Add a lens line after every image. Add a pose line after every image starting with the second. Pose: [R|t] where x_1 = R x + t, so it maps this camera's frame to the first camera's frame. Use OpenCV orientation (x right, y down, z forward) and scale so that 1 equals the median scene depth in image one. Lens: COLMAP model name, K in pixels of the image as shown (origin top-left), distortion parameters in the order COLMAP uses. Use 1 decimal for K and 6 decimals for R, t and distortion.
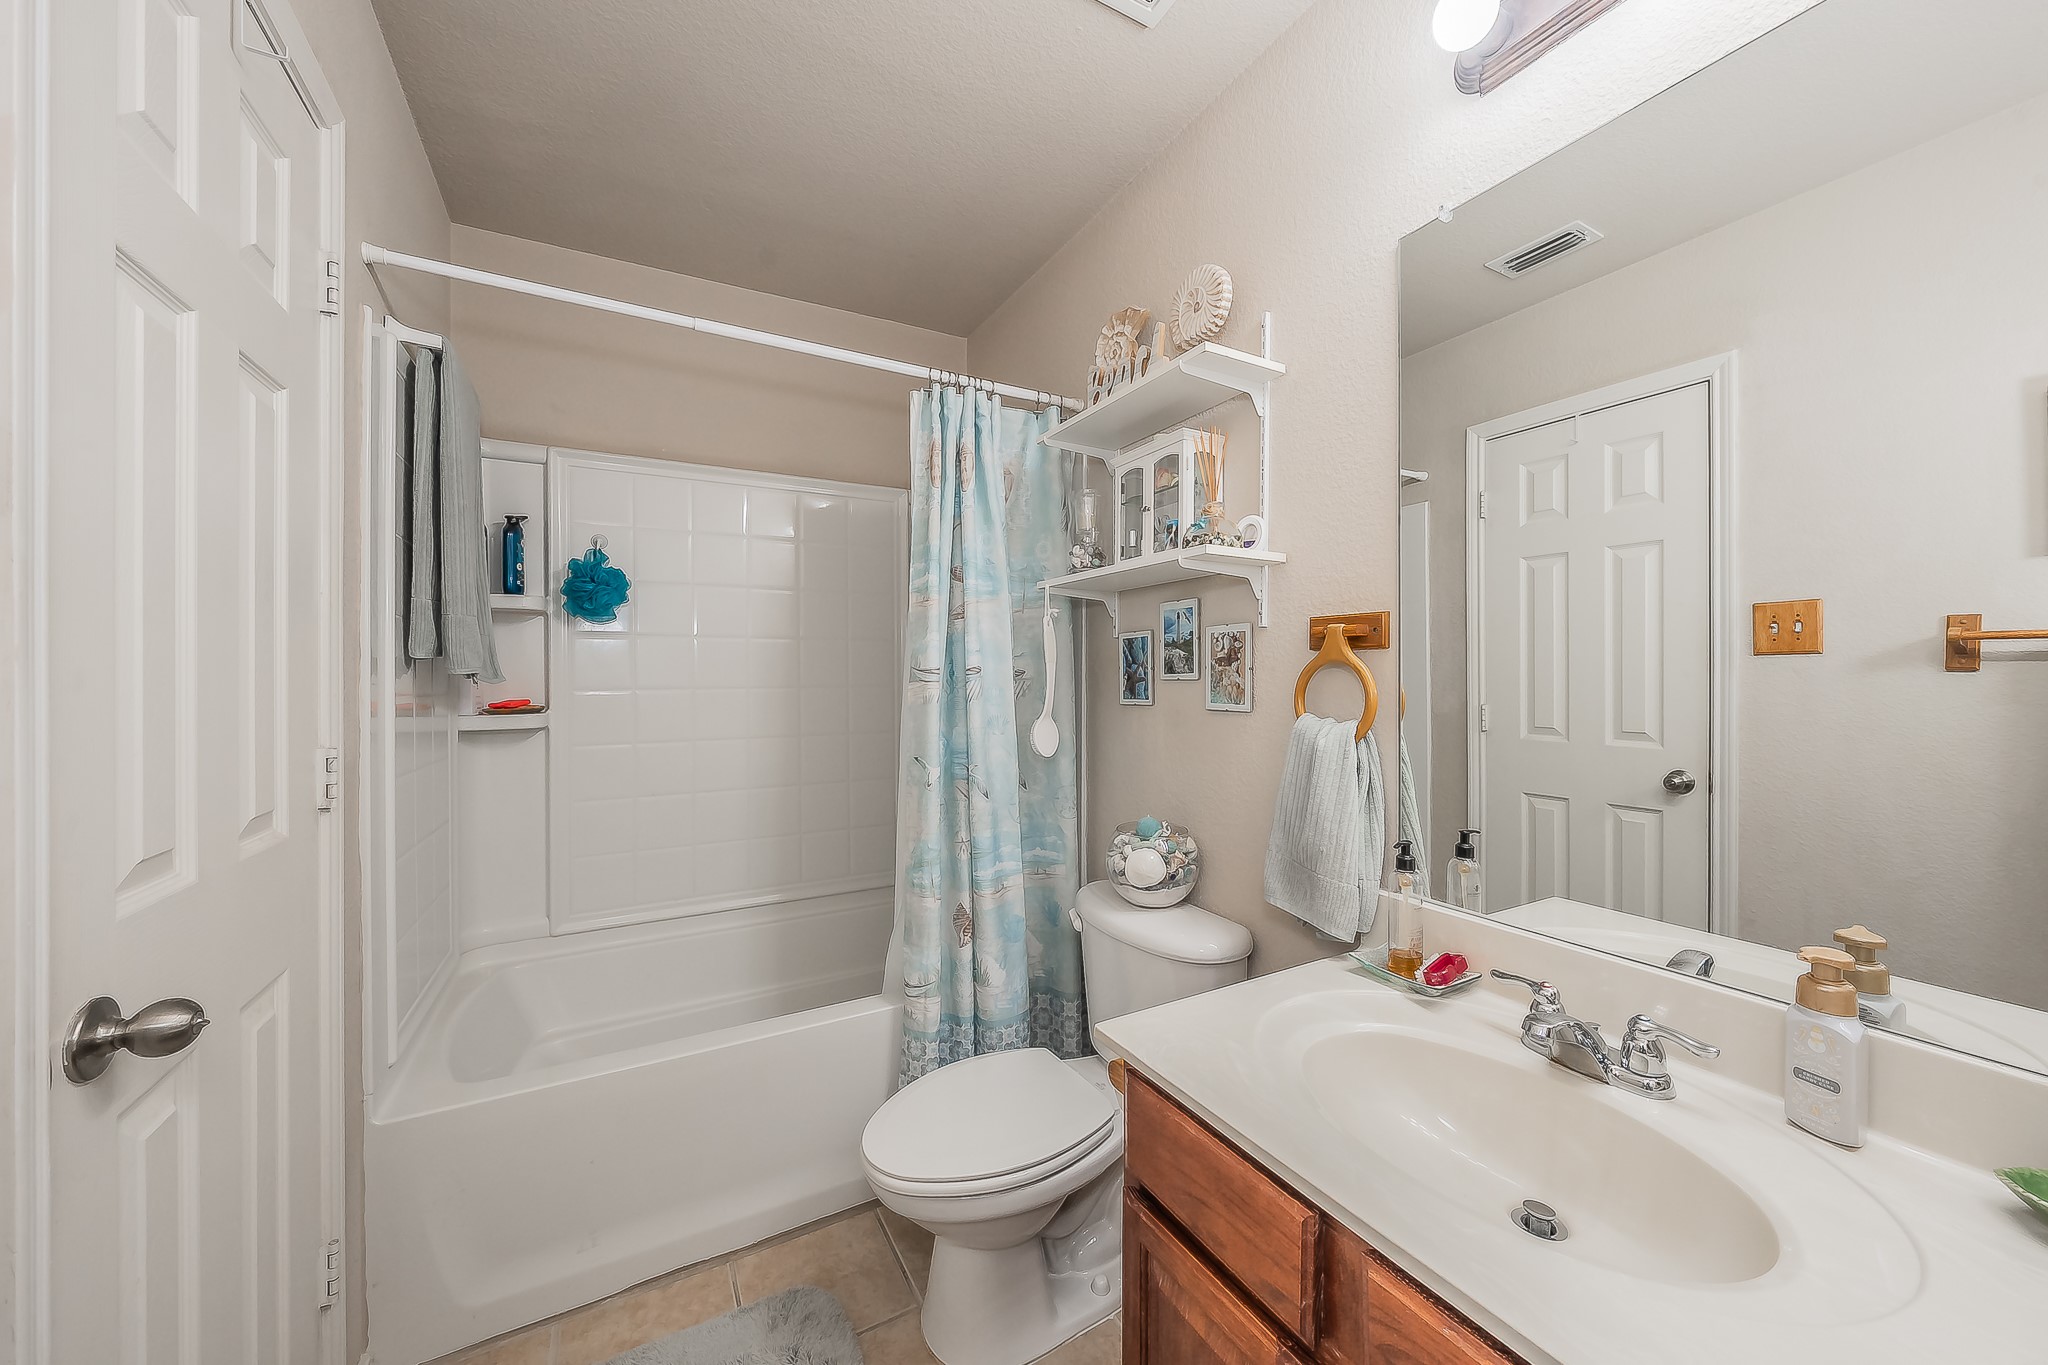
lens RADIAL K [[742.3, 0, 1026.6], [0, 742.3, 680.9], [0, 0, 1]] dist [-0.001091, -0.000004]
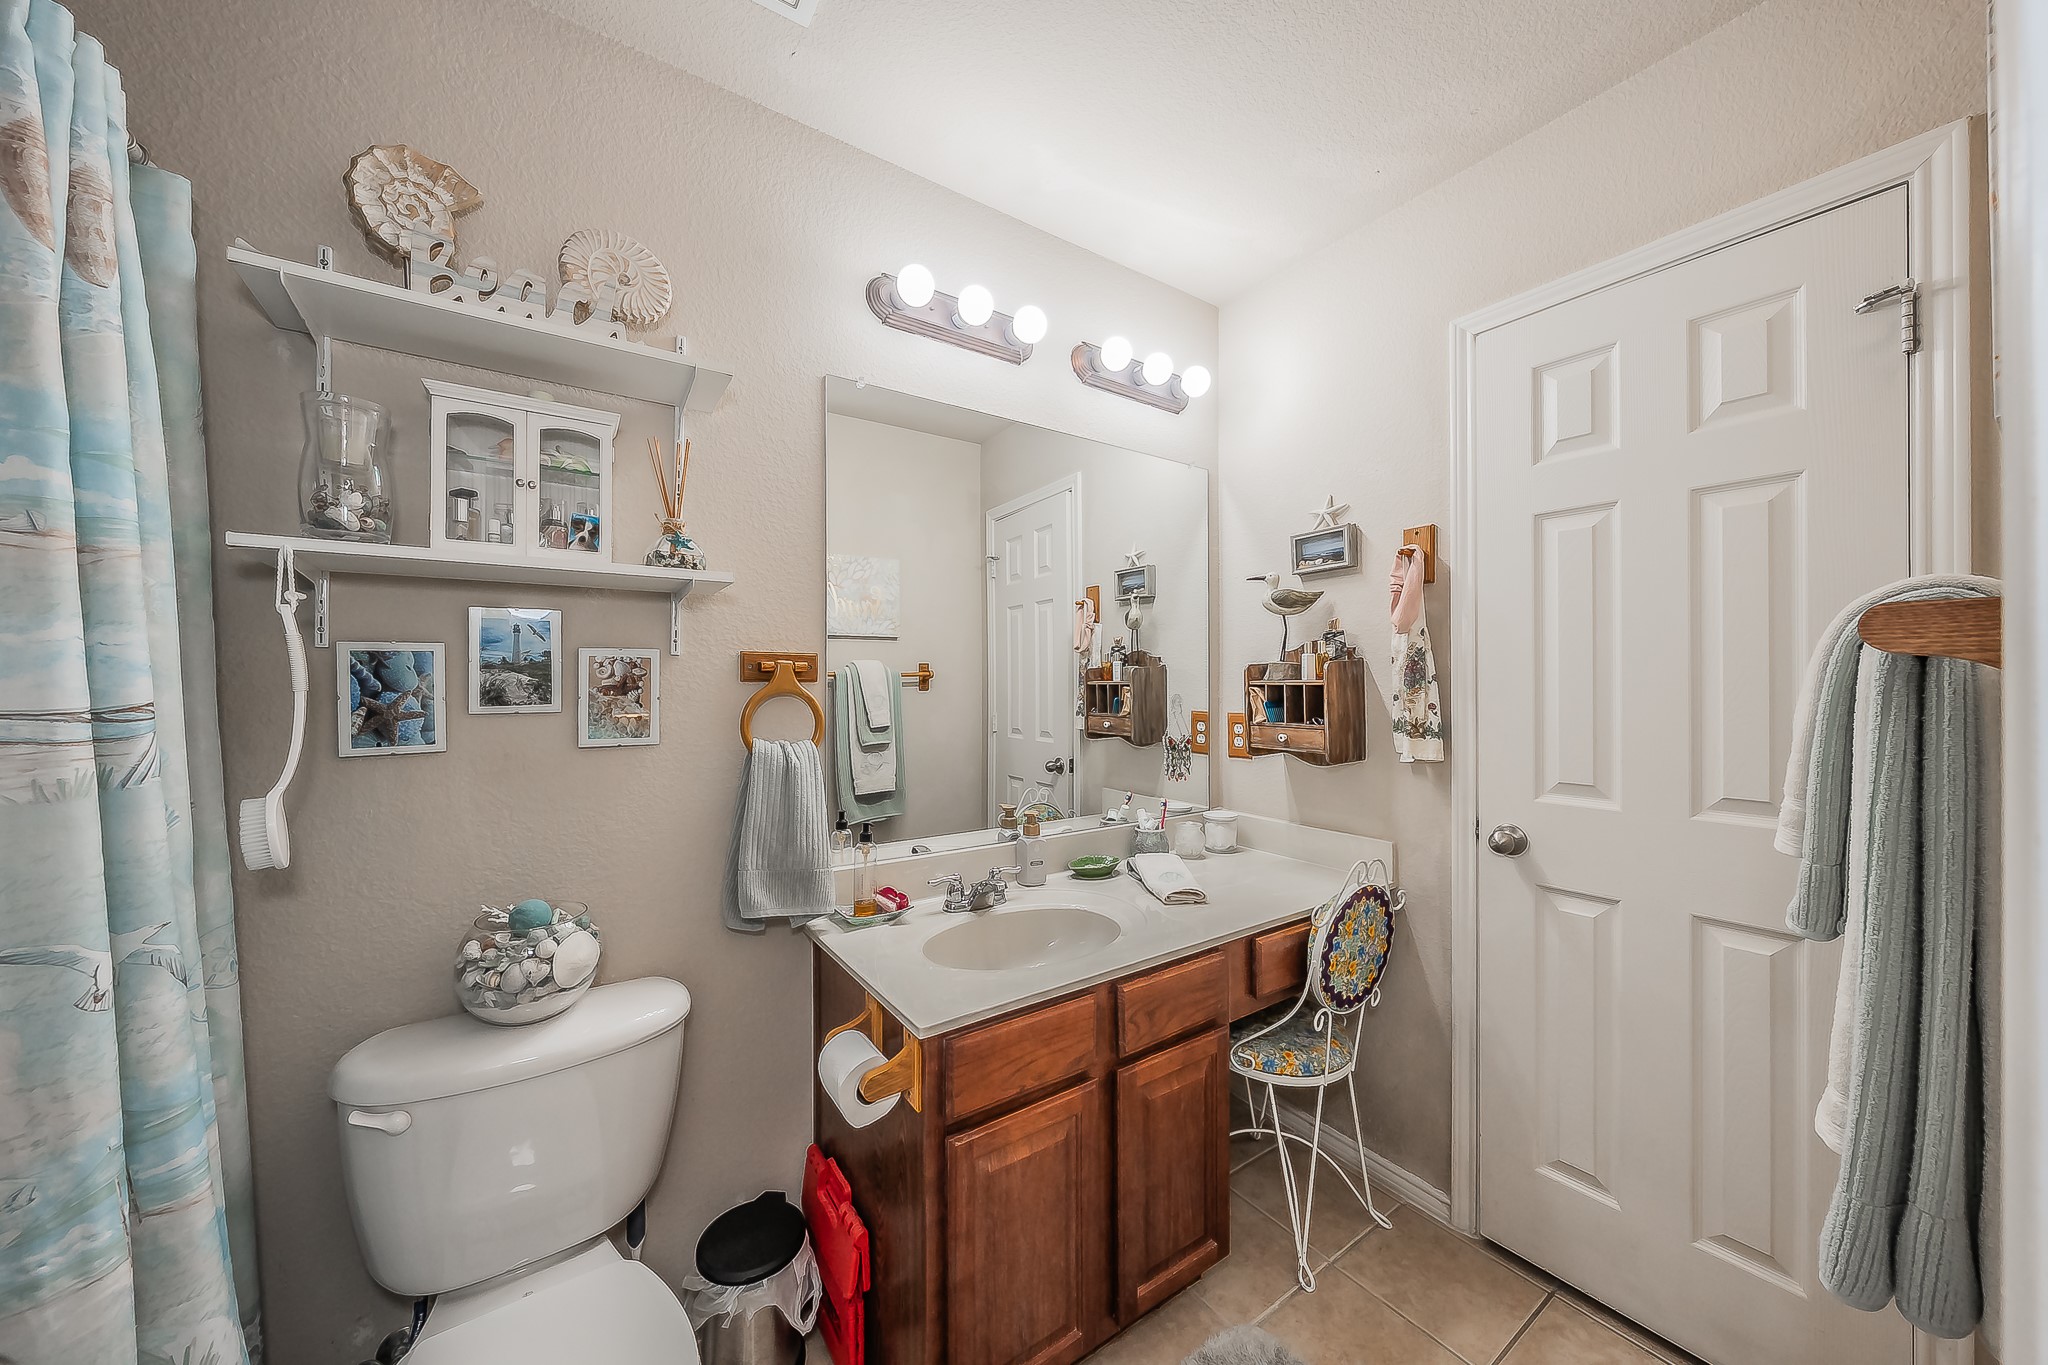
lens RADIAL K [[706.1, 0, 1027.3], [0, 706.1, 686.2], [0, 0, 1]] dist [-0.002064, -0.000148]
pose [[-0.099746, -0.003088, 0.995008, -0.582434], [0.006176, 0.999974, 0.003723, -0.029674], [-0.994994, 0.006517, -0.099724, 0.568887]]
